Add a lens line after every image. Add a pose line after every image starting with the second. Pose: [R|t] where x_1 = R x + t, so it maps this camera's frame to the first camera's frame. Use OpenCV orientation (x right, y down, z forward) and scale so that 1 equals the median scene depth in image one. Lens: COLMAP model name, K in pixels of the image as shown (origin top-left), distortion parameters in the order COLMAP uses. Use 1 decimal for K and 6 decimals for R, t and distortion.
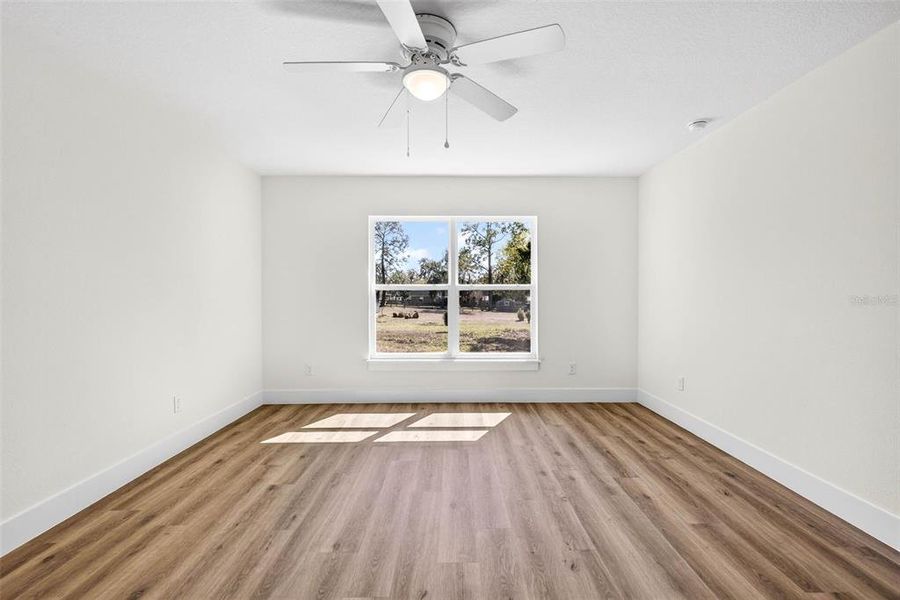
lens RADIAL K [[385.4, 0, 450.0], [0, 385.4, 300.0], [0, 0, 1]] dist [-0.001163, -0.000418]
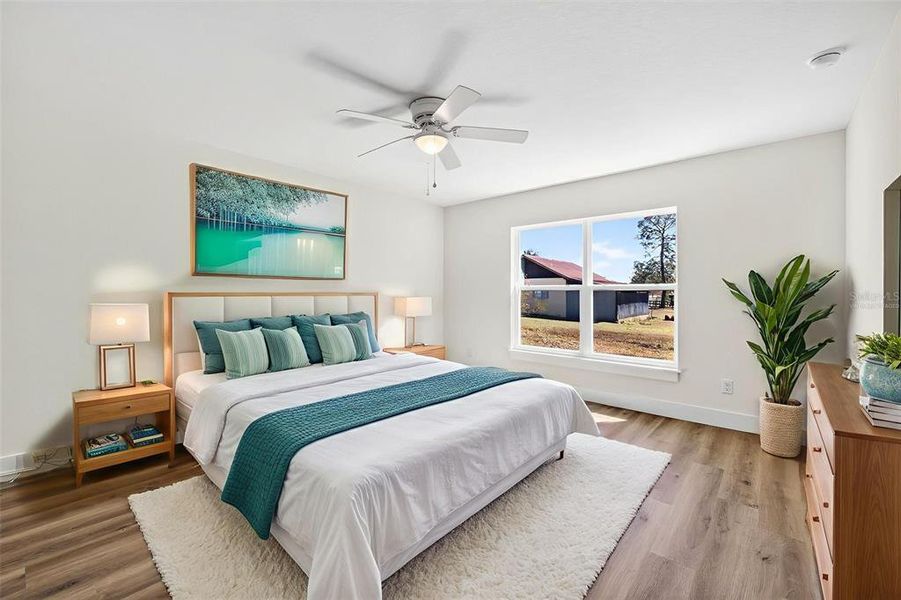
lens RADIAL K [[376.2, 0, 447.2], [0, 376.2, 292.0], [0, 0, 1]] dist [0.001181, 0.000189]
pose [[0.753281, 0.002027, -0.657695, 0.489384], [-0.015797, 0.999763, -0.015011, 0.000025], [0.657509, 0.021698, 0.753134, 0.010291]]
